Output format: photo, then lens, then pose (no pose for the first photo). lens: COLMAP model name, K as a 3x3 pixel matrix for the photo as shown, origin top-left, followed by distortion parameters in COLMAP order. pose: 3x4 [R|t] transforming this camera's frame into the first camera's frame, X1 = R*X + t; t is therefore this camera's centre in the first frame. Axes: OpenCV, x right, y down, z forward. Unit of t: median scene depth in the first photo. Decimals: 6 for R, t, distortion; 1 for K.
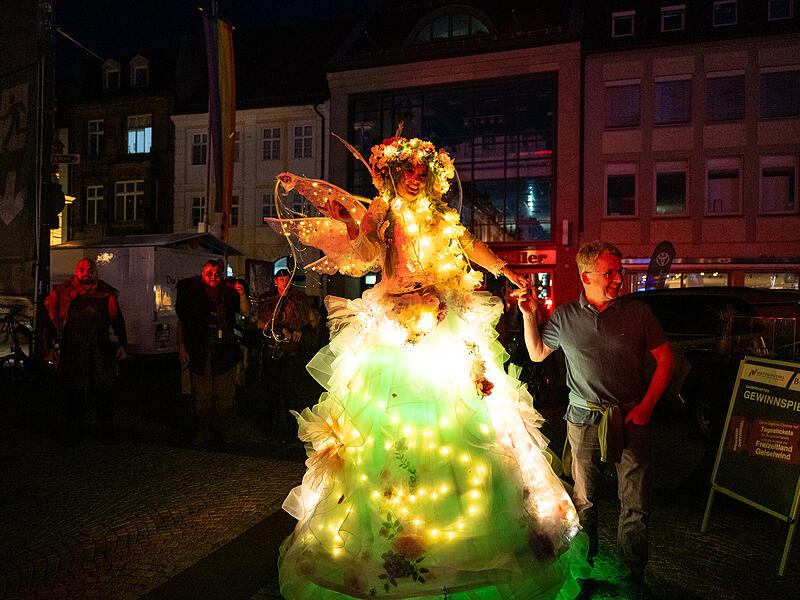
lens RADIAL K [[557.3, 0, 400.0], [0, 557.3, 300.0], [0, 0, 1]] dist [0.006622, 0.003335]
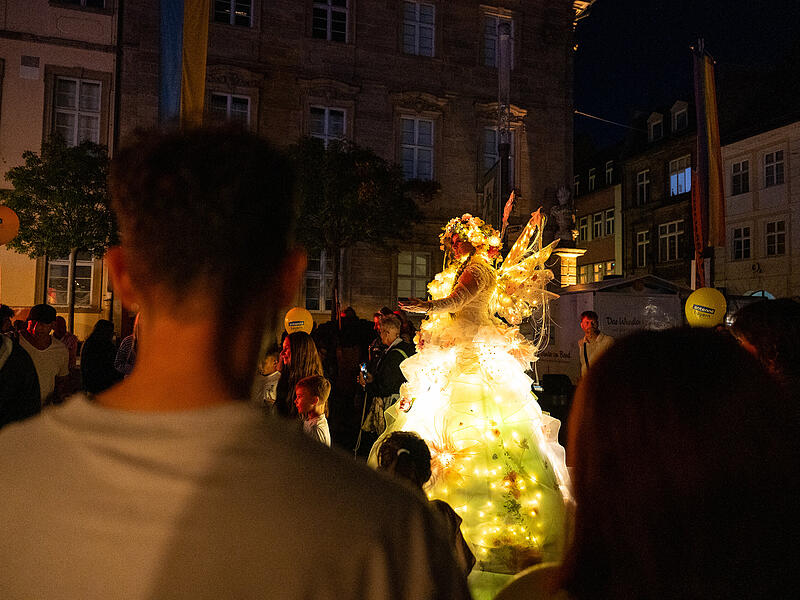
lens RADIAL K [[621.8, 0, 400.0], [0, 621.8, 300.0], [0, 0, 1]] dist [-0.011185, -0.000374]
pose [[0.556059, -0.041528, -0.830105, 0.186416], [-0.011172, 0.998287, -0.057426, 0.003018], [0.831068, 0.041206, 0.554642, -0.053786]]
